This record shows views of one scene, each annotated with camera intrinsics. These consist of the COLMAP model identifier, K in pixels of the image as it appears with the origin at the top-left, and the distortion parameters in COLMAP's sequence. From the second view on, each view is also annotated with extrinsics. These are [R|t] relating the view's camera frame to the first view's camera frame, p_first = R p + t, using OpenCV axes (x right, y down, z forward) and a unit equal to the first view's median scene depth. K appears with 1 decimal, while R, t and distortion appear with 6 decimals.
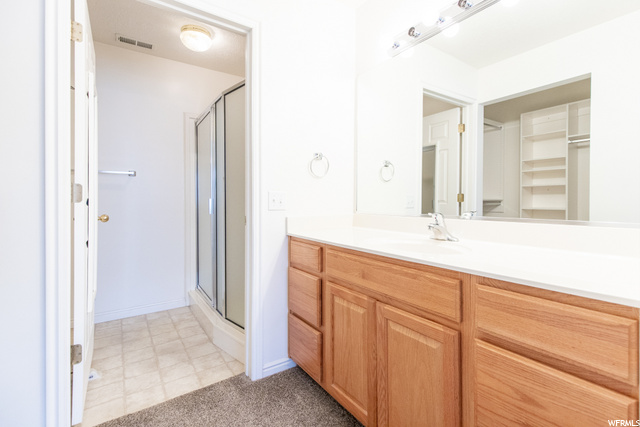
lens RADIAL K [[289.1, 0, 330.1], [0, 289.1, 200.3], [0, 0, 1]] dist [0.007651, -0.002097]
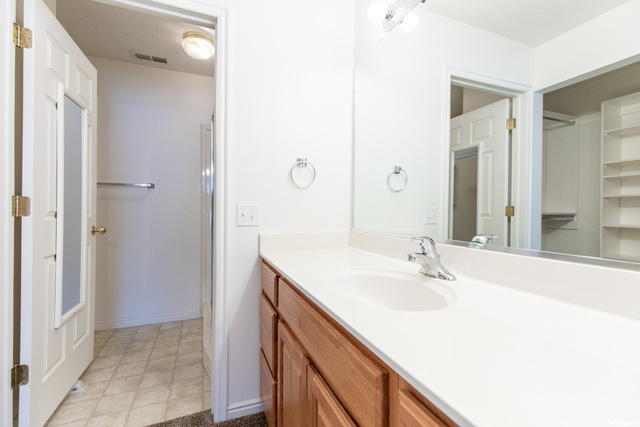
lens RADIAL K [[289.1, 0, 318.5], [0, 289.1, 210.2], [0, 0, 1]] dist [0.007651, -0.002097]
pose [[0.976878, 0.006994, -0.213683, 0.148710], [-0.007358, 0.999973, -0.000908, -0.009887], [0.213670, 0.002459, 0.976903, 0.146879]]
